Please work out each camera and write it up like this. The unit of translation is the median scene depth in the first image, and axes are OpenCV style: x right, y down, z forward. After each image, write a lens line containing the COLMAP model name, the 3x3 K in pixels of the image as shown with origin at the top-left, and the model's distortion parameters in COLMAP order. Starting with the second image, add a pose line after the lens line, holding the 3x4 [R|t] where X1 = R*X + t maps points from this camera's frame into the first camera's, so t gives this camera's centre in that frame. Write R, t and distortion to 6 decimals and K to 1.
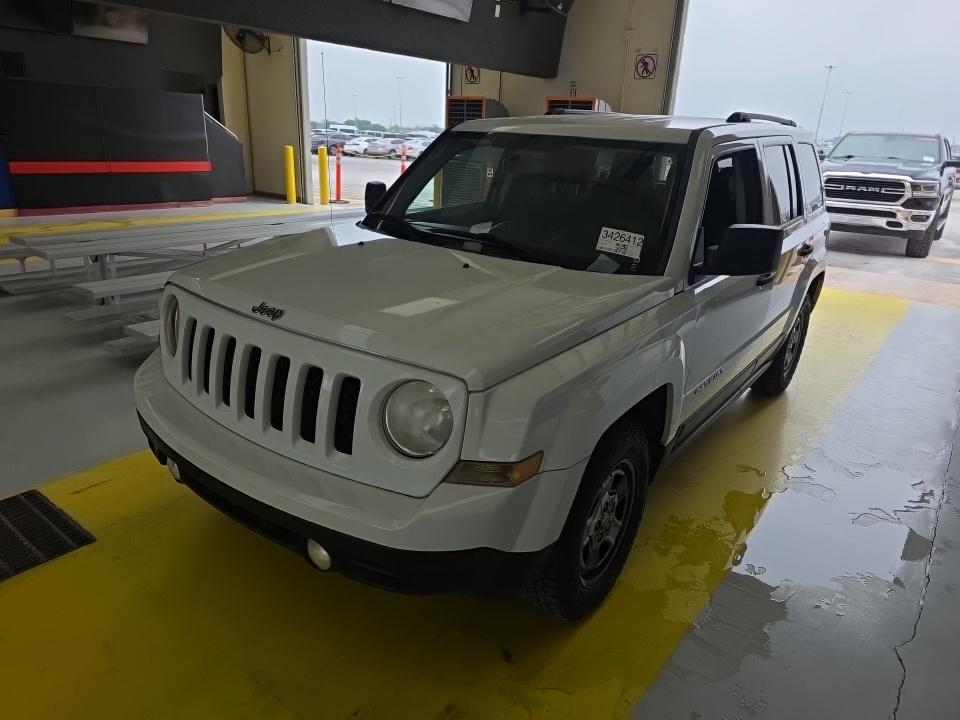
lens RADIAL K [[648.0, 0, 480.0], [0, 648.0, 360.0], [0, 0, 1]] dist [0.042423, -0.029635]
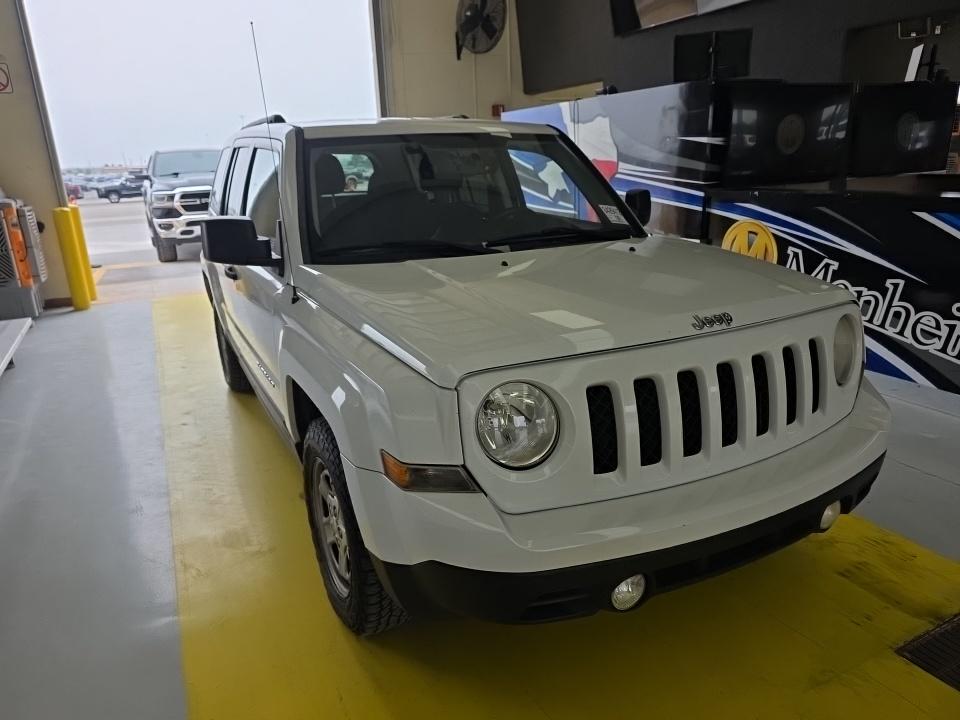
lens RADIAL K [[648.0, 0, 480.0], [0, 648.0, 360.0], [0, 0, 1]] dist [0.042423, -0.029635]
pose [[0.438940, -0.325535, 0.837471, -0.273186], [0.353608, 0.919433, 0.172059, -0.064772], [-0.826010, 0.220613, 0.518688, 0.182313]]
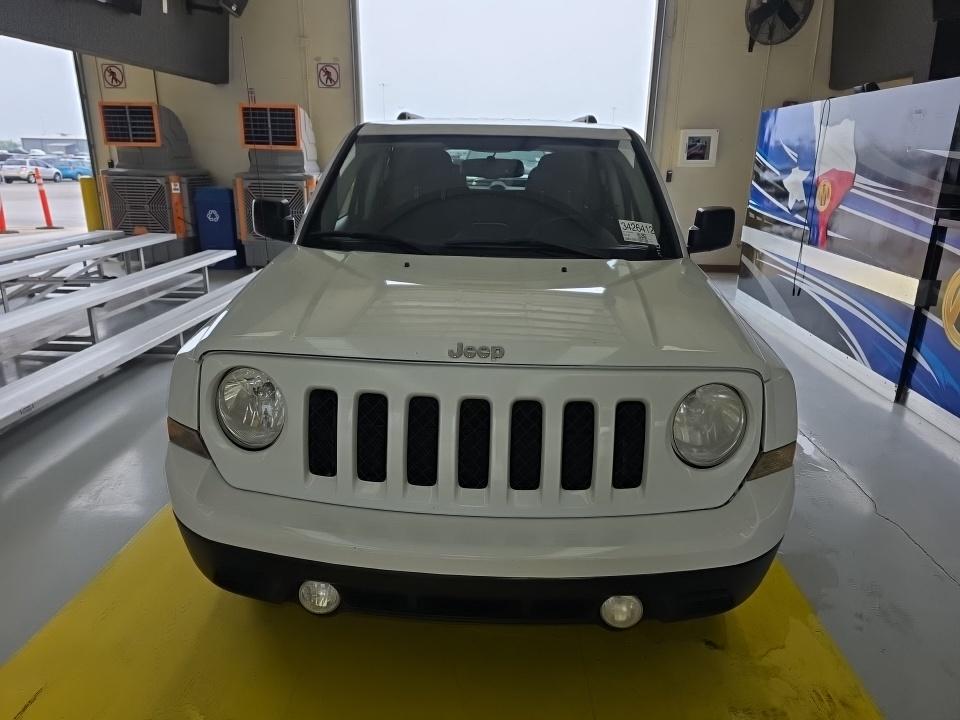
lens RADIAL K [[646.1, 0, 483.2], [0, 646.1, 349.4], [0, 0, 1]] dist [0.034120, -0.020968]
pose [[0.827377, -0.193108, 0.527405, -0.166137], [0.207698, 0.977665, 0.032139, -0.022915], [-0.521832, 0.082950, 0.849006, 0.070031]]
